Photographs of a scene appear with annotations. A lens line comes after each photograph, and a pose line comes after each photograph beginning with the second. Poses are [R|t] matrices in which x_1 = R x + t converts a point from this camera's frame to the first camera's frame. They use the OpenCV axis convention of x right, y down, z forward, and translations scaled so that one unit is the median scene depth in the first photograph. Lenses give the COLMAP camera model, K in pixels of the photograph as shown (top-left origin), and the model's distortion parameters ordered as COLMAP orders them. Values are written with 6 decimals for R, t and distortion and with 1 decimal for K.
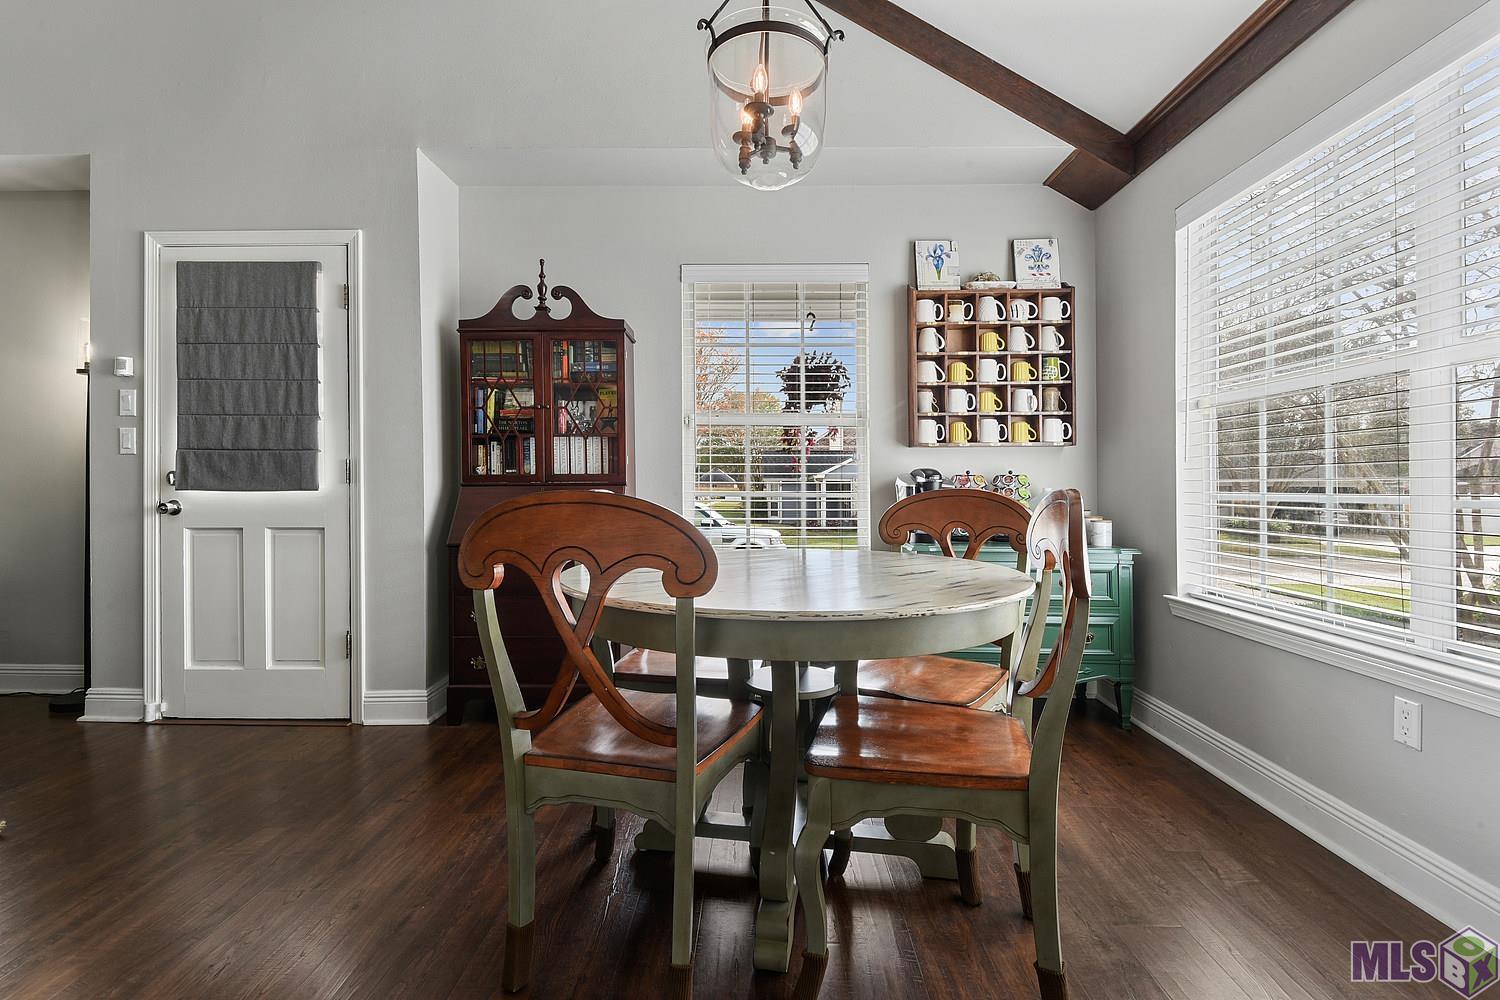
lens RADIAL K [[678.2, 0, 759.6], [0, 678.2, 482.3], [0, 0, 1]] dist [-0.002713, -0.010238]
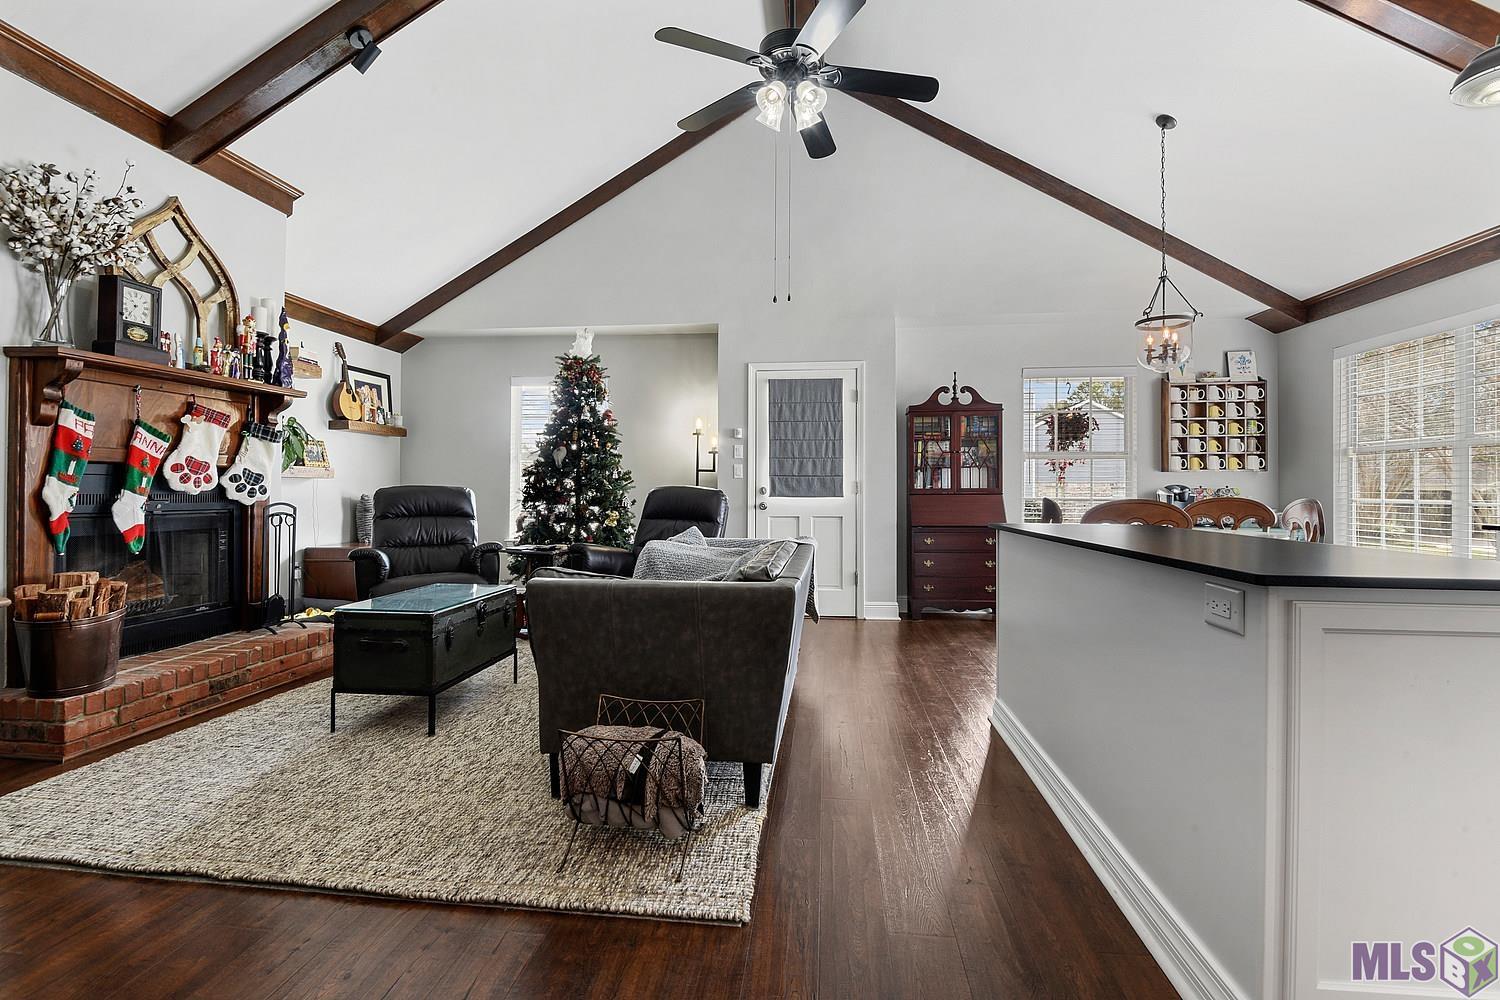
lens RADIAL K [[678.2, 0, 756.3], [0, 678.2, 483.9], [0, 0, 1]] dist [-0.002713, -0.010238]
pose [[0.991224, -0.002496, -0.132168, -0.613459], [0.002700, 0.999995, 0.001363, -0.027573], [0.132164, -0.001708, 0.991226, -0.903671]]
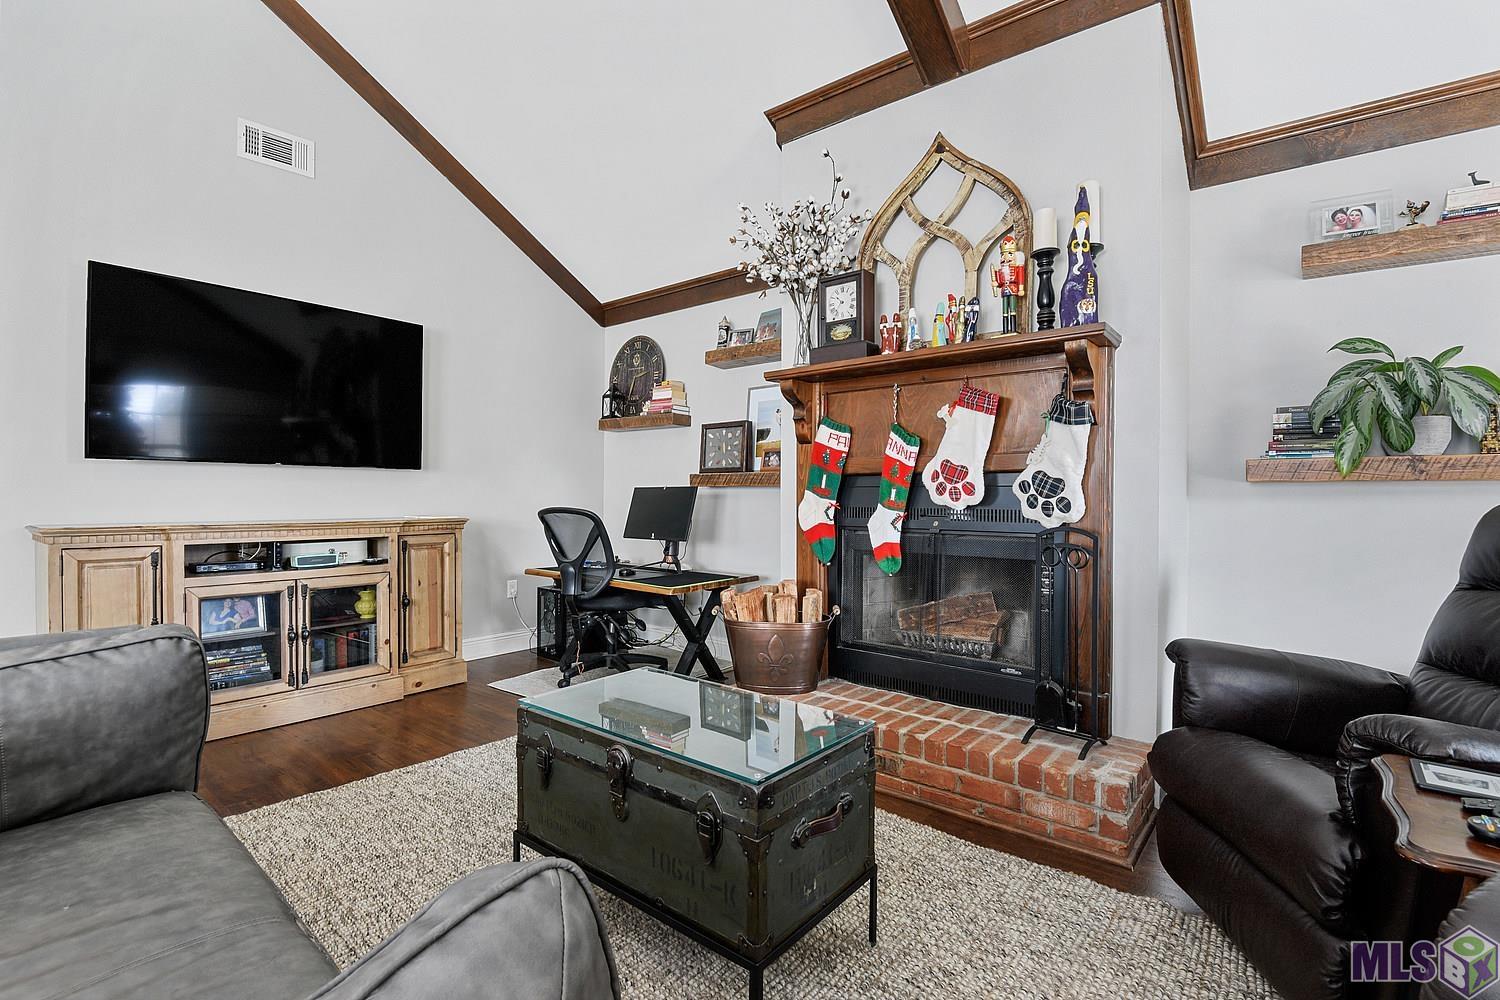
lens RADIAL K [[678.2, 0, 738.9], [0, 678.2, 500.3], [0, 0, 1]] dist [-0.002713, -0.010238]
pose [[-0.628571, -0.001924, -0.777750, -0.876553], [0.005001, 0.999966, -0.006516, -0.017819], [0.777736, -0.007985, -0.628540, 0.538184]]
